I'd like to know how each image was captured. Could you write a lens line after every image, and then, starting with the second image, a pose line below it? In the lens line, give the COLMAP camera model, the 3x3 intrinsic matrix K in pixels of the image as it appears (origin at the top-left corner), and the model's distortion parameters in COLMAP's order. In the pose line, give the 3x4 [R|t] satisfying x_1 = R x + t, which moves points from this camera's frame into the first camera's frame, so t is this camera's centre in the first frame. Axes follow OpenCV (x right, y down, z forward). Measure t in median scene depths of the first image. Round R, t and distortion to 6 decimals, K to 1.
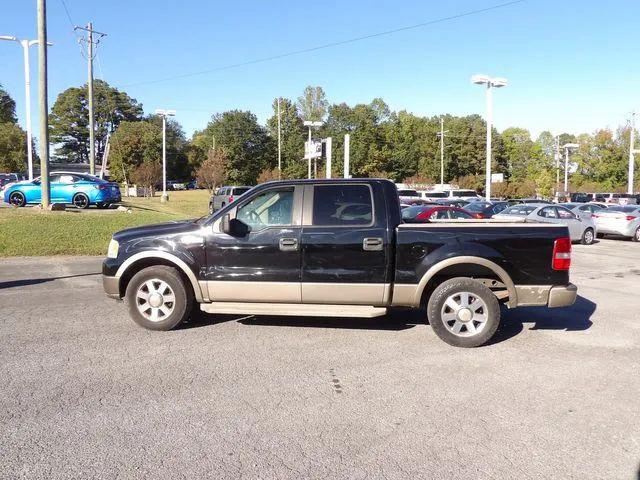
lens RADIAL K [[519.9, 0, 321.8], [0, 519.9, 230.8], [0, 0, 1]] dist [-0.068138, 0.072405]
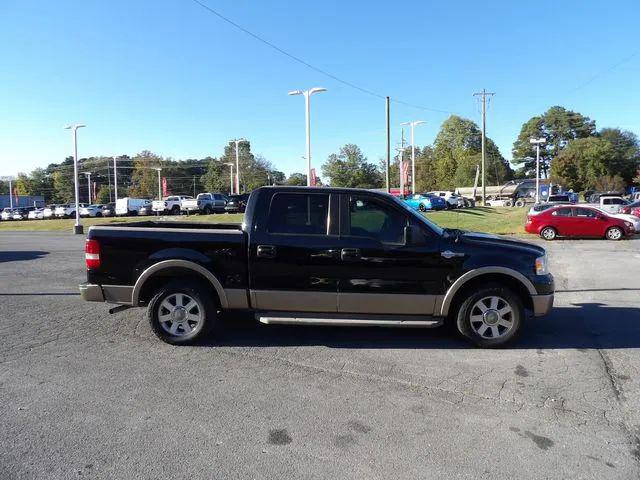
lens RADIAL K [[450.2, 0, 322.3], [0, 450.2, 237.0], [0, 0, 1]] dist [-0.038399, 0.035879]
pose [[0.580255, 0.029144, -0.813913, 0.123991], [-0.025724, 0.999517, 0.017451, 0.005522], [0.814028, 0.010811, 0.580725, -0.047312]]
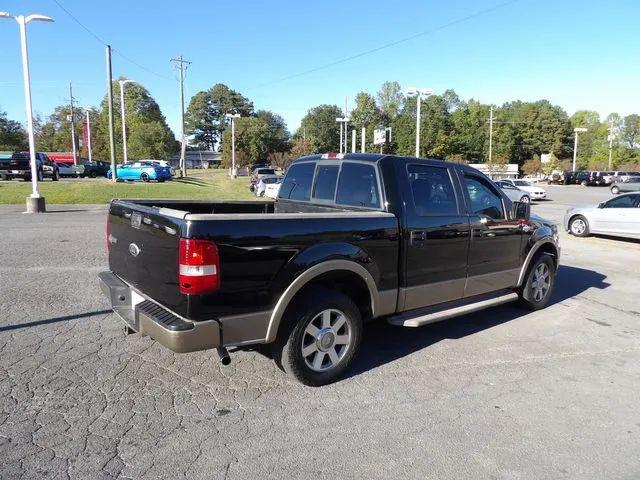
lens RADIAL K [[450.2, 0, 322.3], [0, 450.2, 237.0], [0, 0, 1]] dist [-0.038399, 0.035879]
pose [[0.974766, 0.026205, -0.221687, 0.083516], [-0.010859, 0.997477, 0.070160, 0.005294], [0.222966, -0.065983, 0.972591, -0.063045]]
